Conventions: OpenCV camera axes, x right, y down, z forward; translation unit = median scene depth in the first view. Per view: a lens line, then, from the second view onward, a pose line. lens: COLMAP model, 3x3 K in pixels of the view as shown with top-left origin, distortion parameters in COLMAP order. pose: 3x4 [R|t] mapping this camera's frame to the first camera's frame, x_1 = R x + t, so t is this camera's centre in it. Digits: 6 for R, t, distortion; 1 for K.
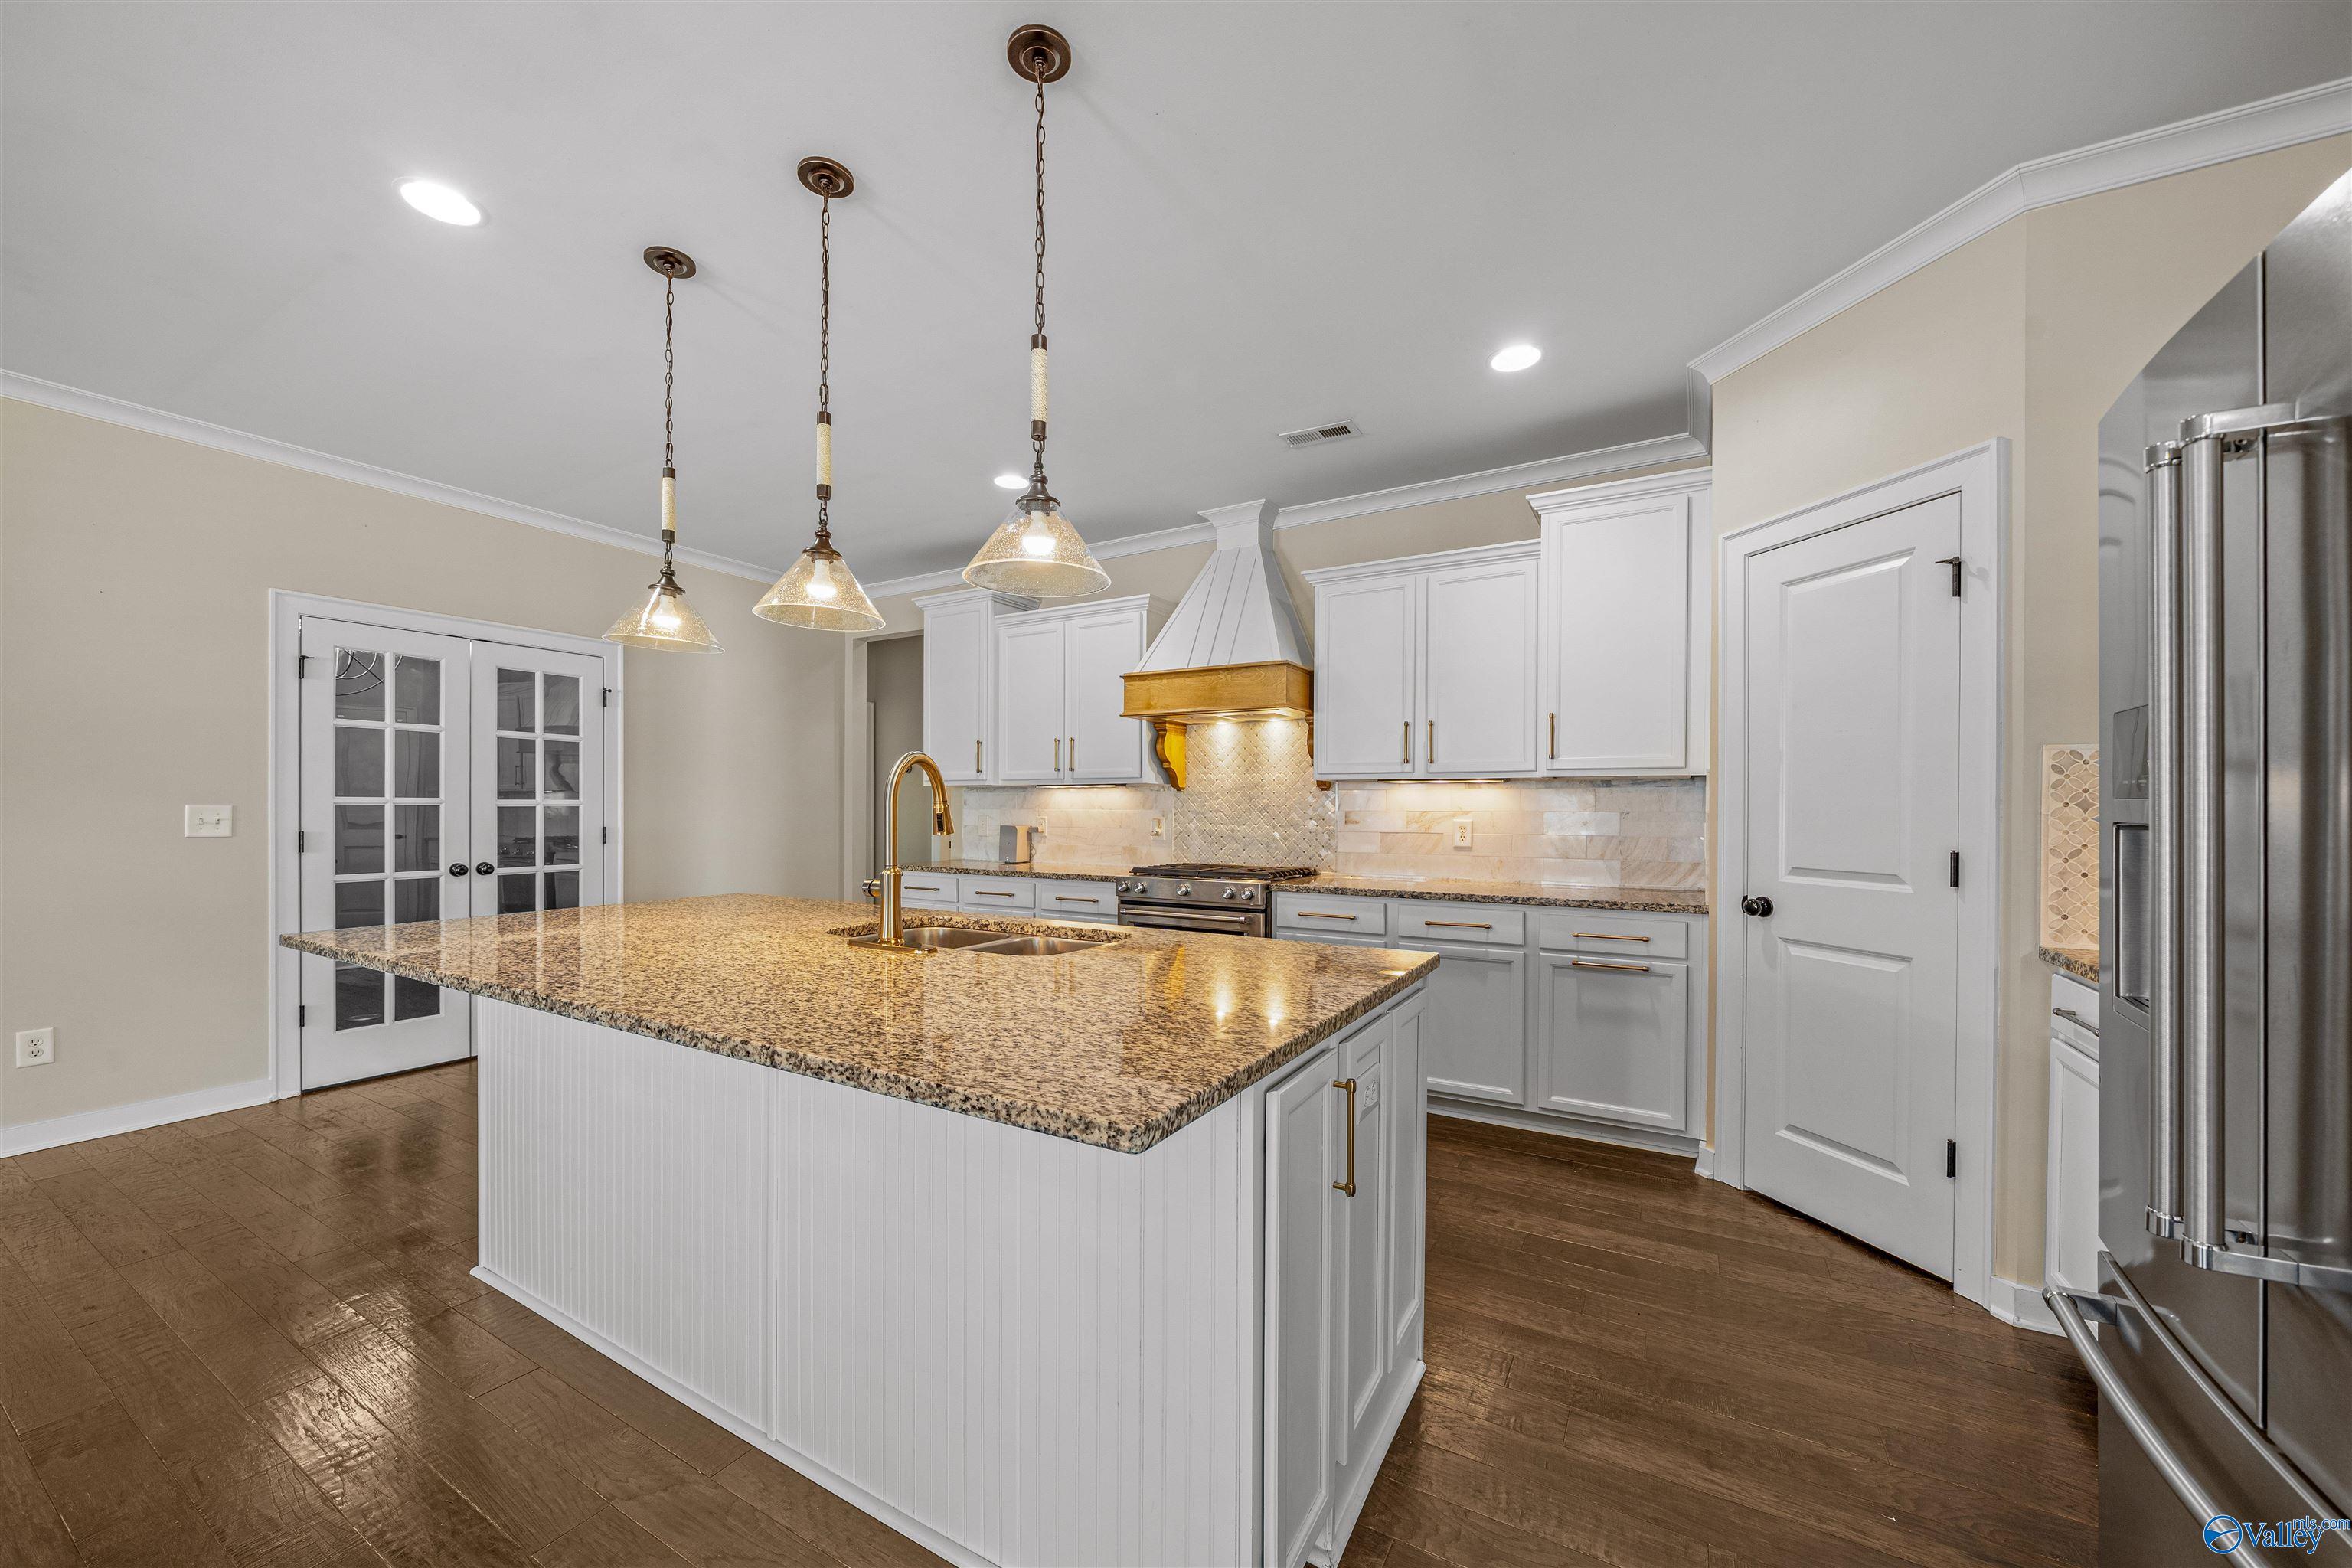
lens RADIAL K [[879.2, 0, 1165.3], [0, 879.2, 805.9], [0, 0, 1]] dist [-0.001628, 0.000352]
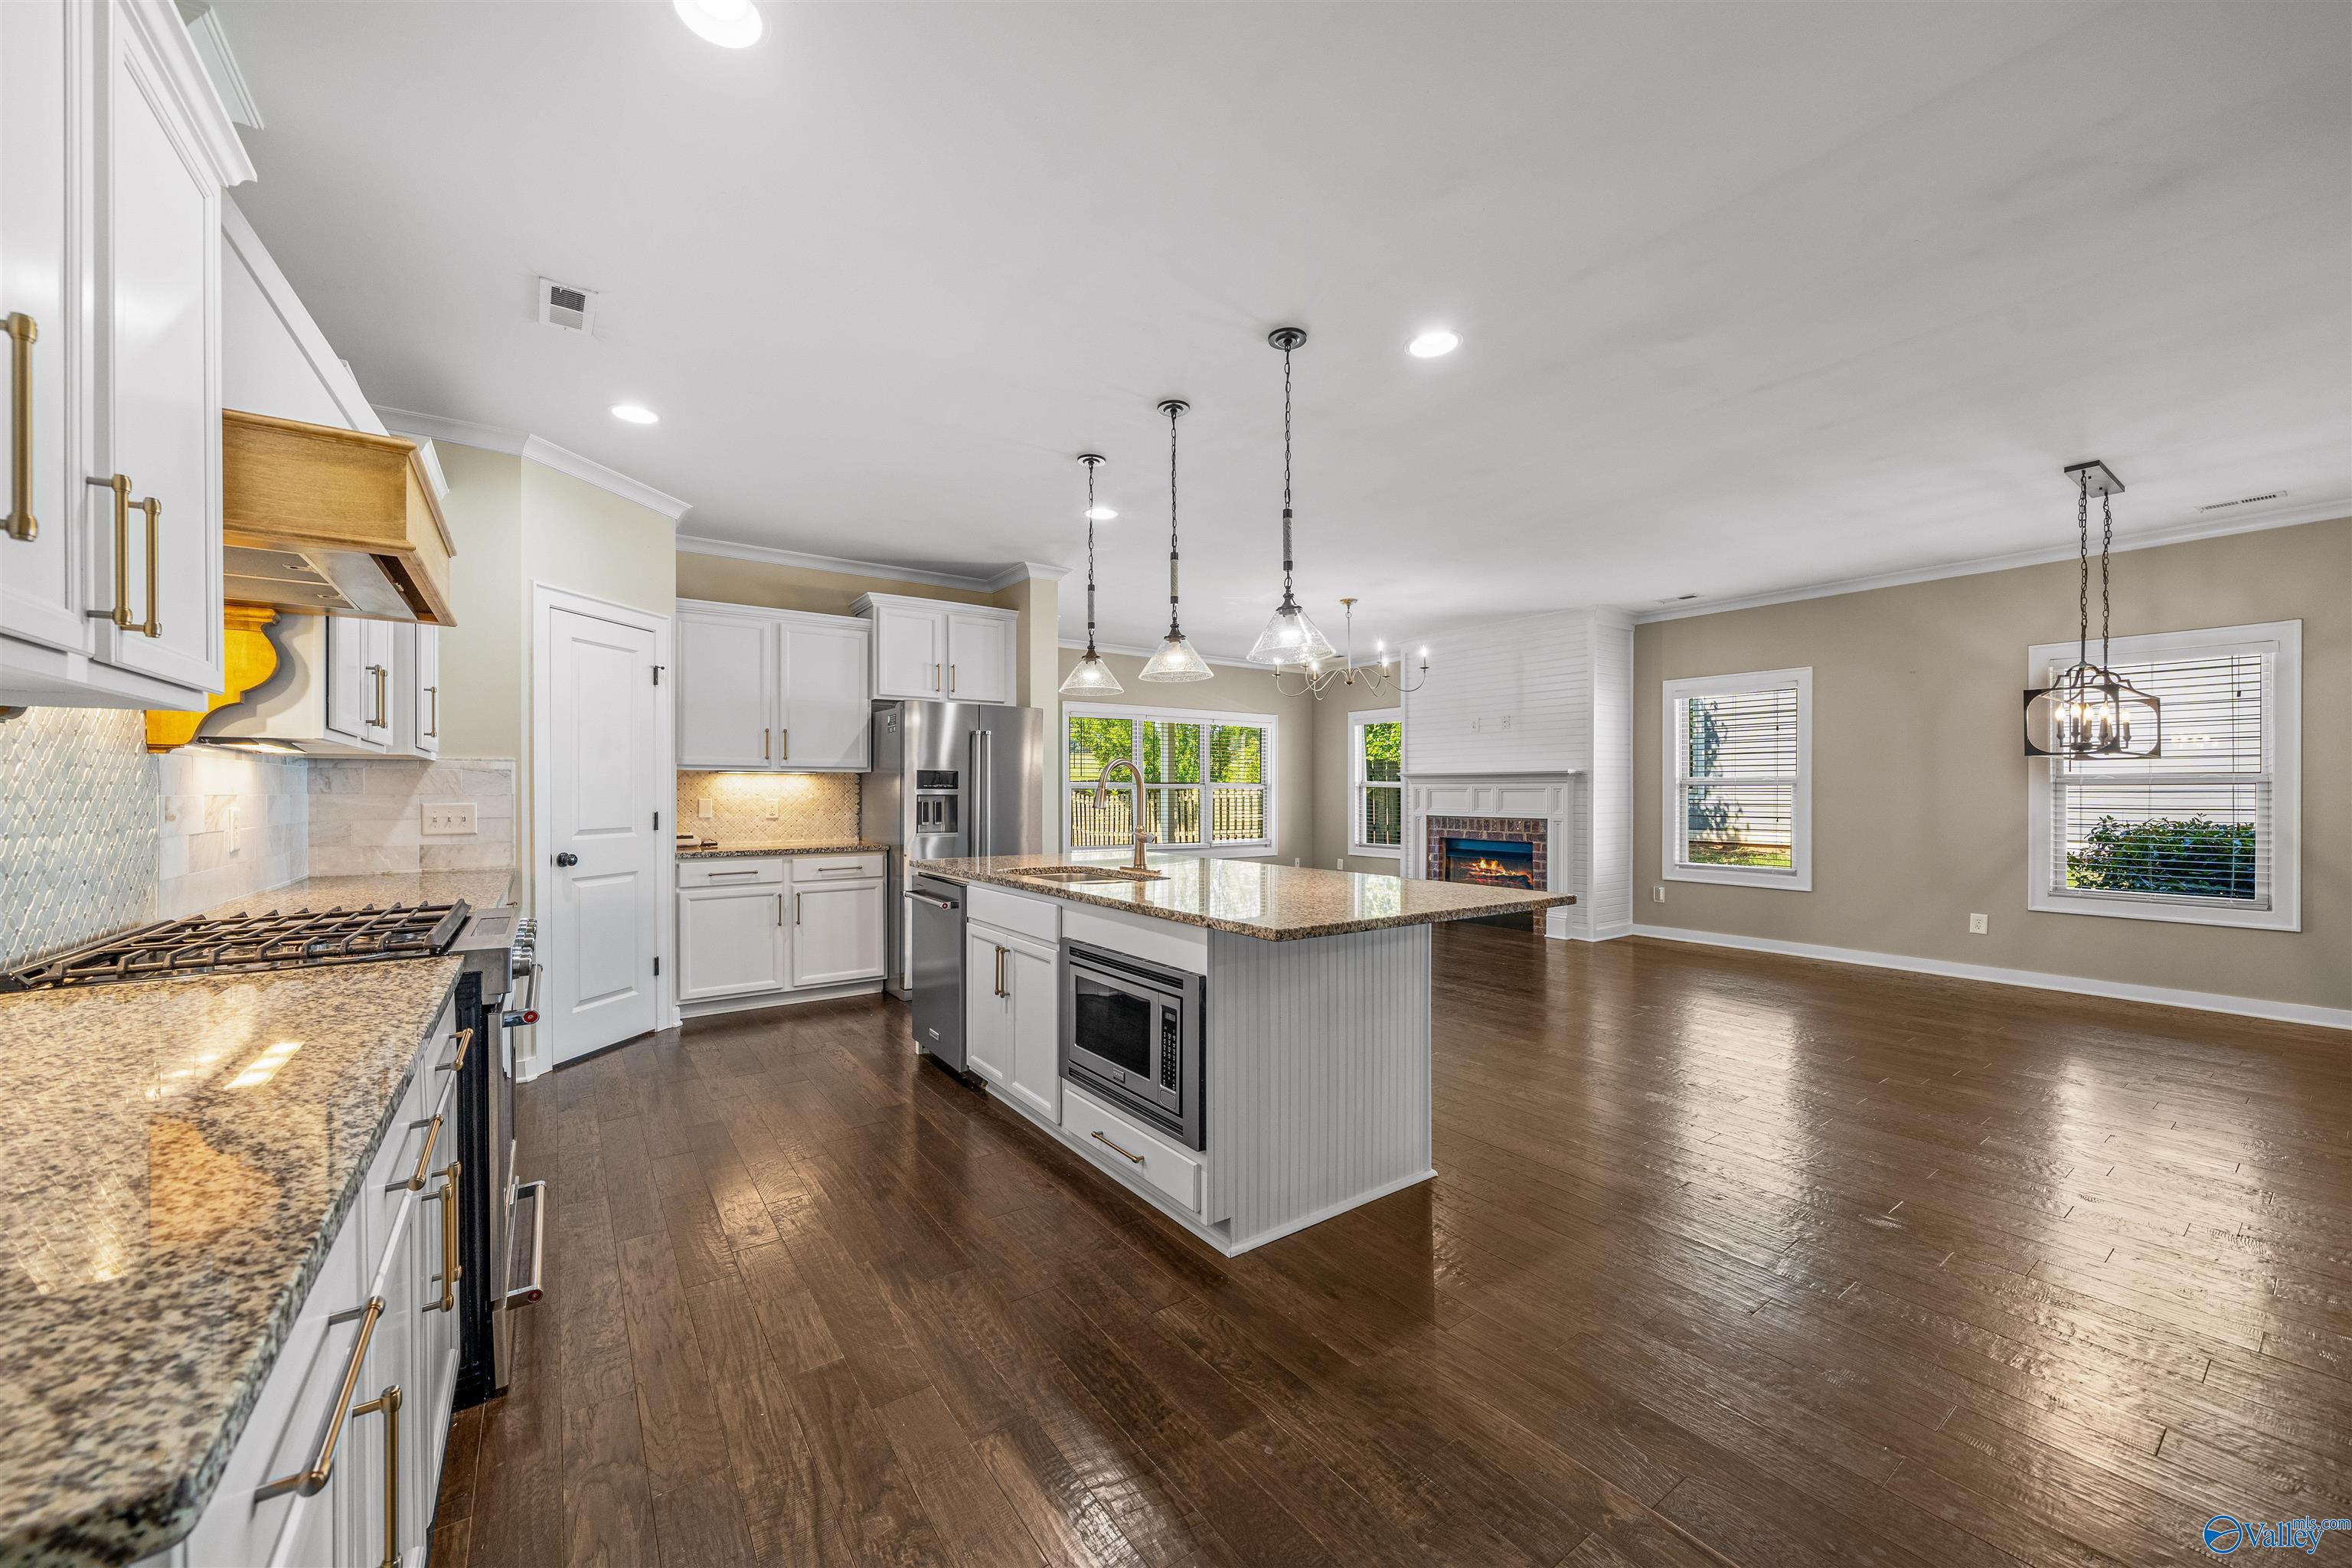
lens RADIAL K [[879.2, 0, 1163.8], [0, 879.2, 793.6], [0, 0, 1]] dist [-0.001628, 0.000352]
pose [[-0.912199, -0.003020, 0.409737, -0.503519], [-0.003078, 0.999995, 0.000518, 0.002491], [-0.409737, -0.000789, -0.912203, 1.205917]]
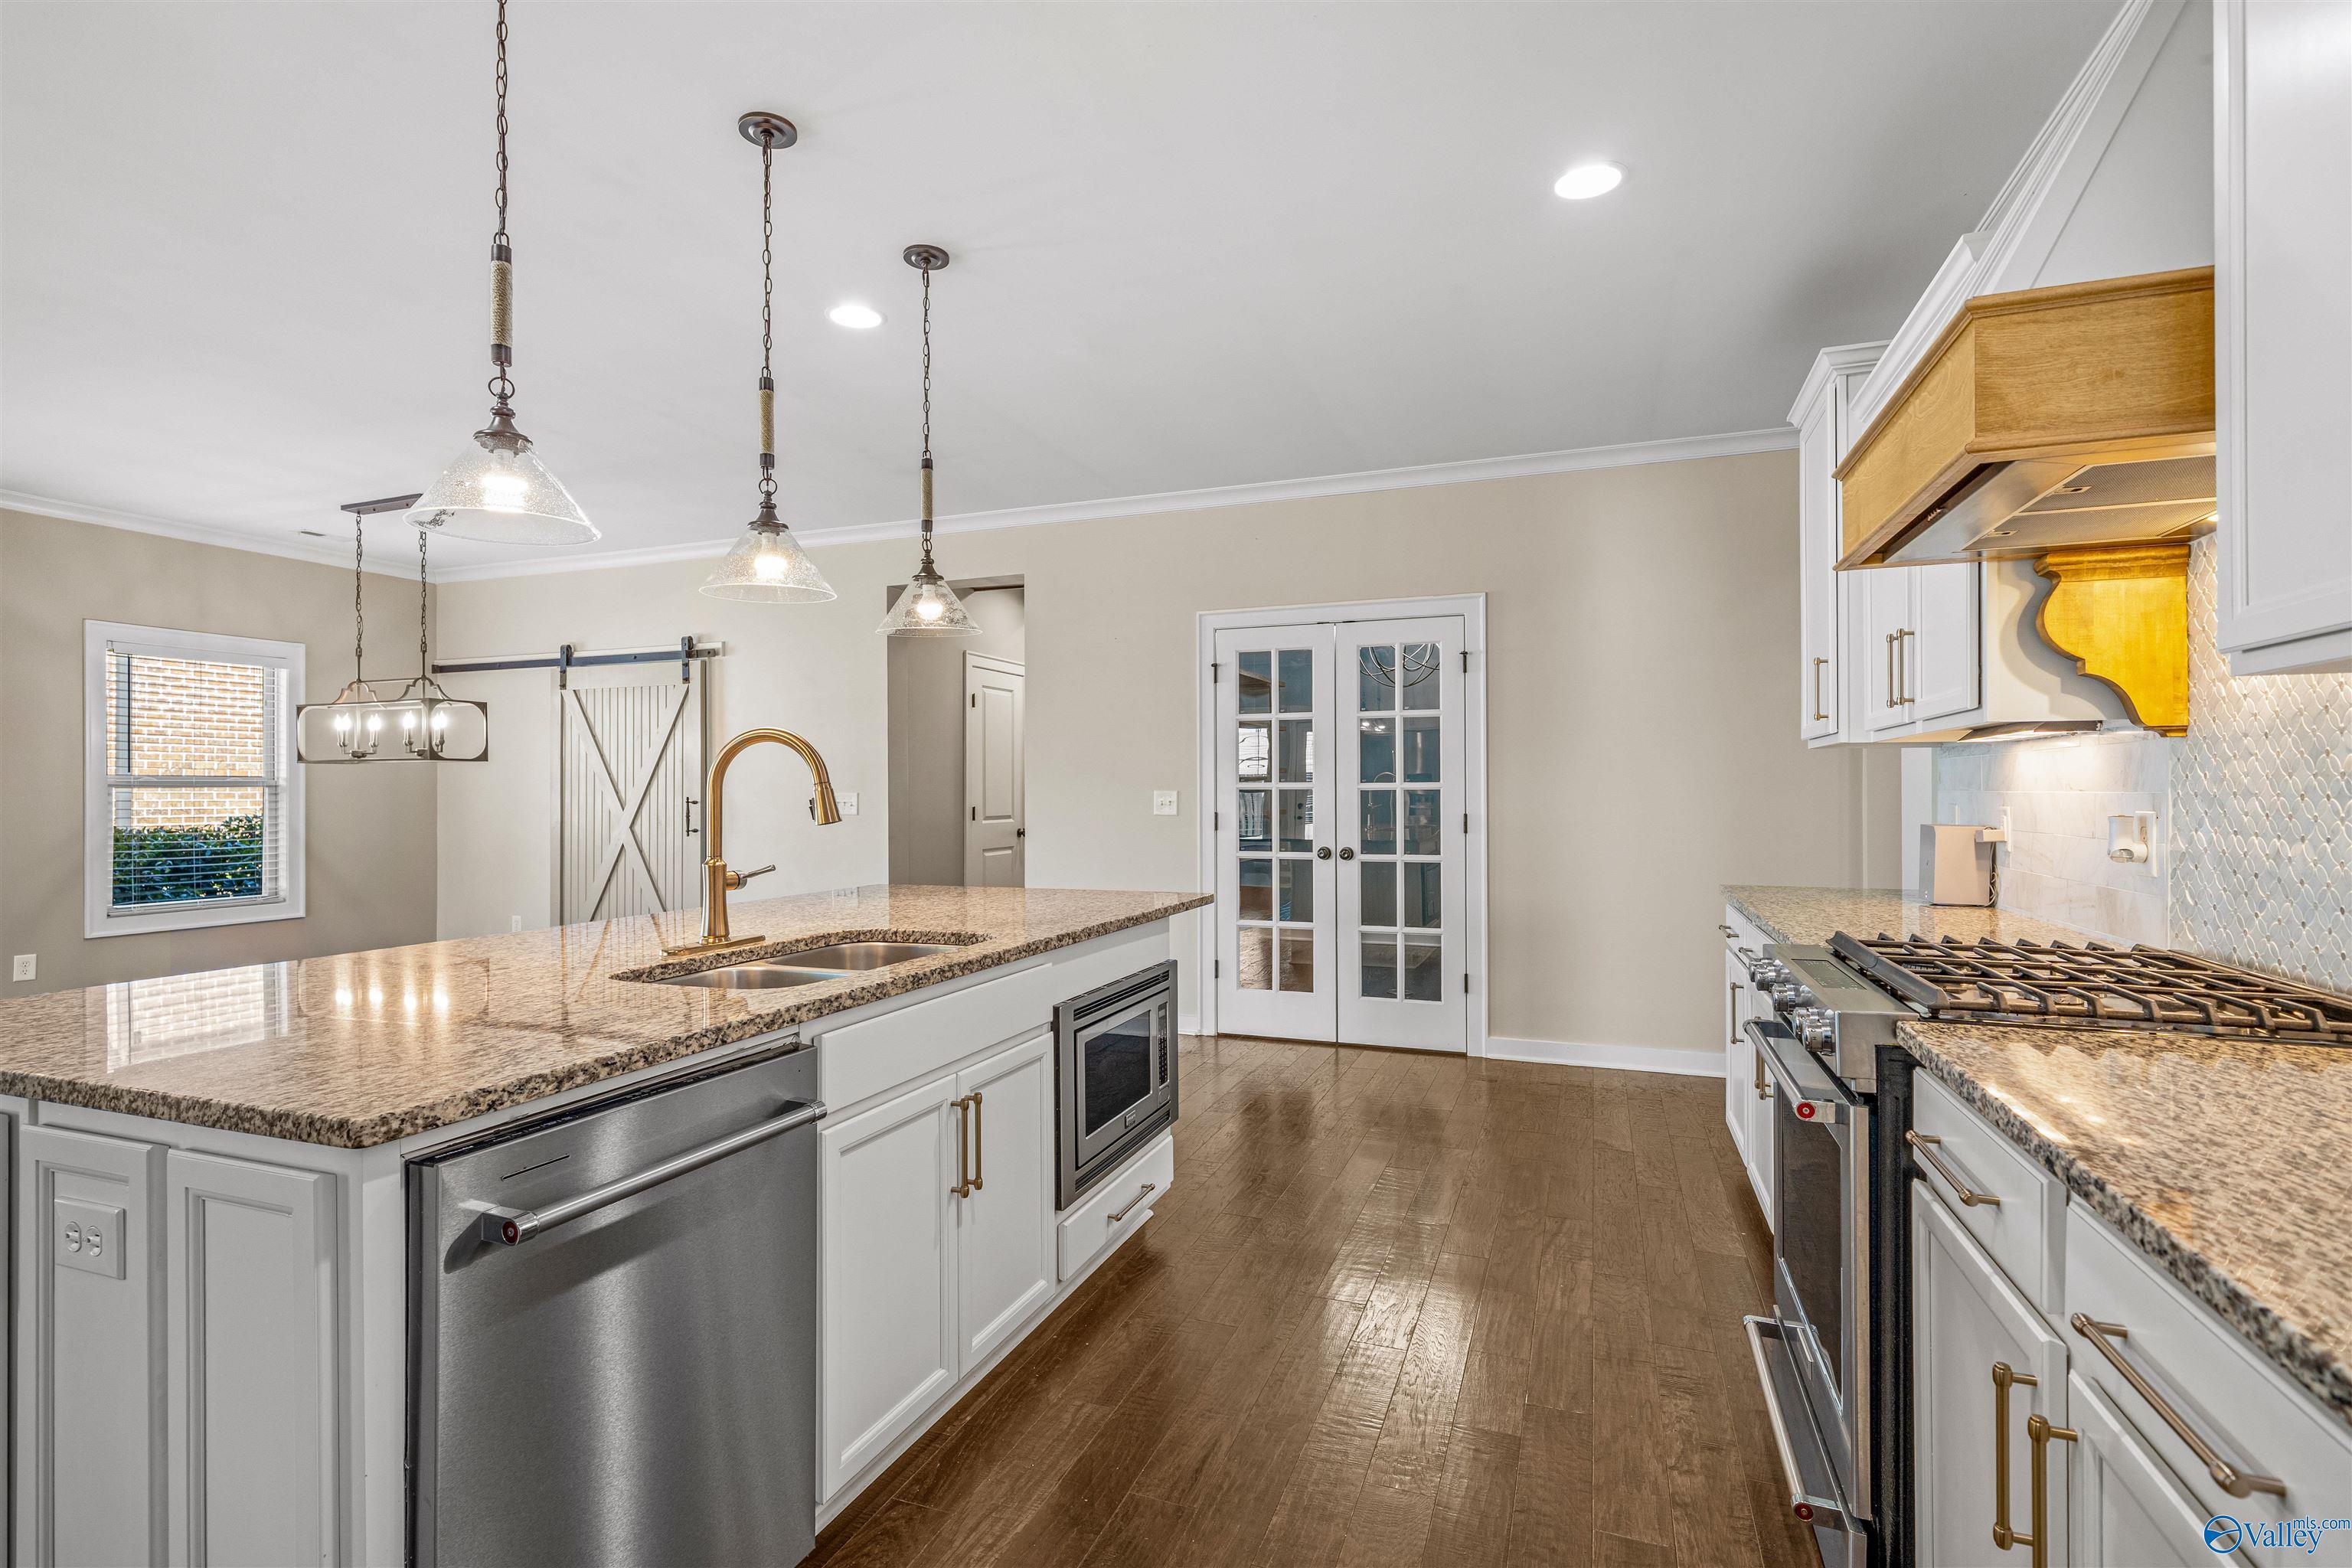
lens RADIAL K [[1106.2, 0, 1176.8], [0, 1106.2, 792.8], [0, 0, 1]] dist [-0.001088, -0.000032]
pose [[0.171259, -0.002279, -0.985223, 0.408437], [0.006319, 0.999979, -0.001215, 0.003495], [0.985206, -0.006018, 0.171270, 0.593419]]
